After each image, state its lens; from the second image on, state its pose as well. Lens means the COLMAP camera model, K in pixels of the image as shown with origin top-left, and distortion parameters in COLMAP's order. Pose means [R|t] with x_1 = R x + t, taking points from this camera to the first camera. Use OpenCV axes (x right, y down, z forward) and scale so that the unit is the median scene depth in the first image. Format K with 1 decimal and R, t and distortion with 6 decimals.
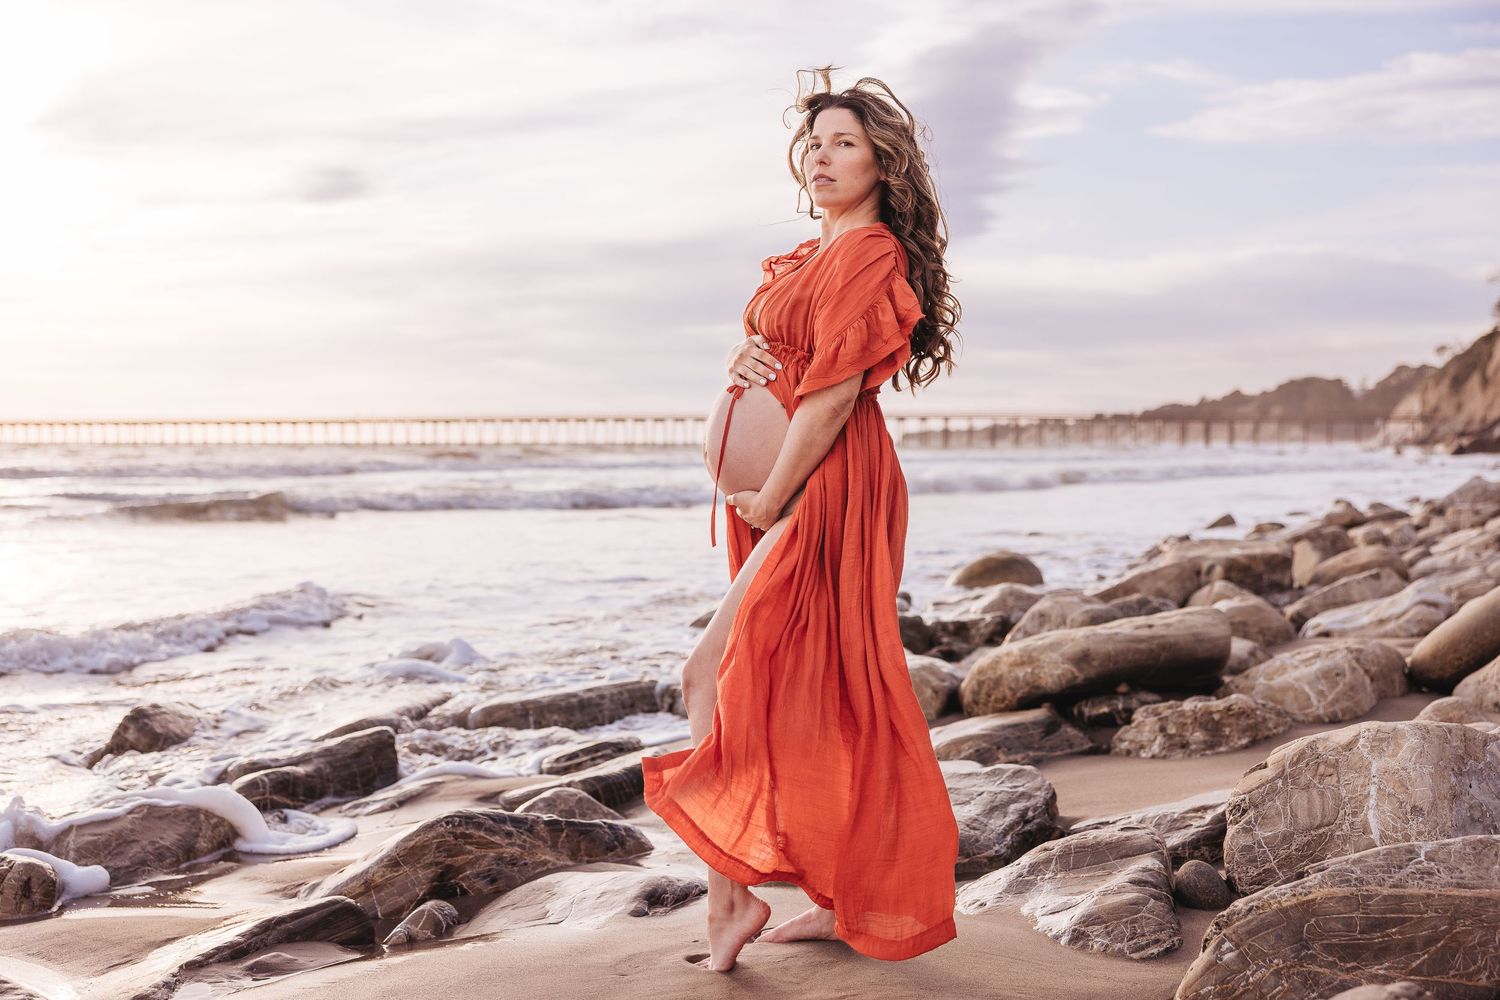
lens RADIAL K [[1684.2, 0, 753.0], [0, 1684.2, 498.5], [0, 0, 1]] dist [0.008382, 0.000000]
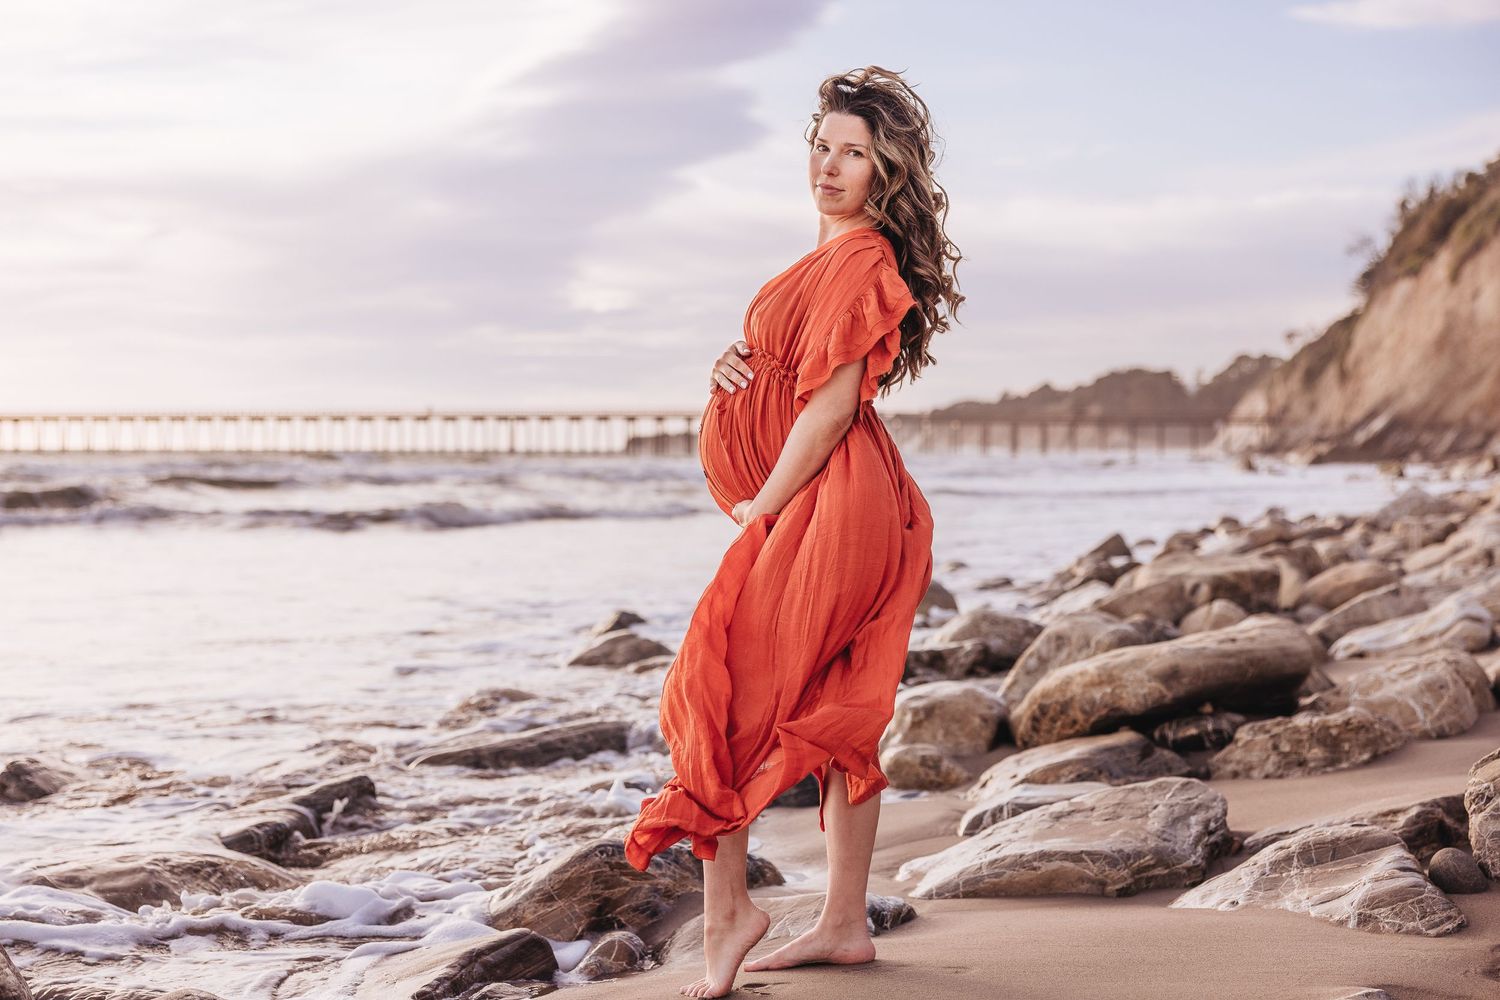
lens RADIAL K [[2245.4, 0, 744.8], [0, 2245.4, 504.1], [0, 0, 1]] dist [0.014485, 0.000000]
pose [[0.985710, -0.002905, 0.168425, -0.231342], [0.004580, 0.999944, -0.009559, 0.012690], [-0.168388, 0.010194, 0.985668, -0.155619]]
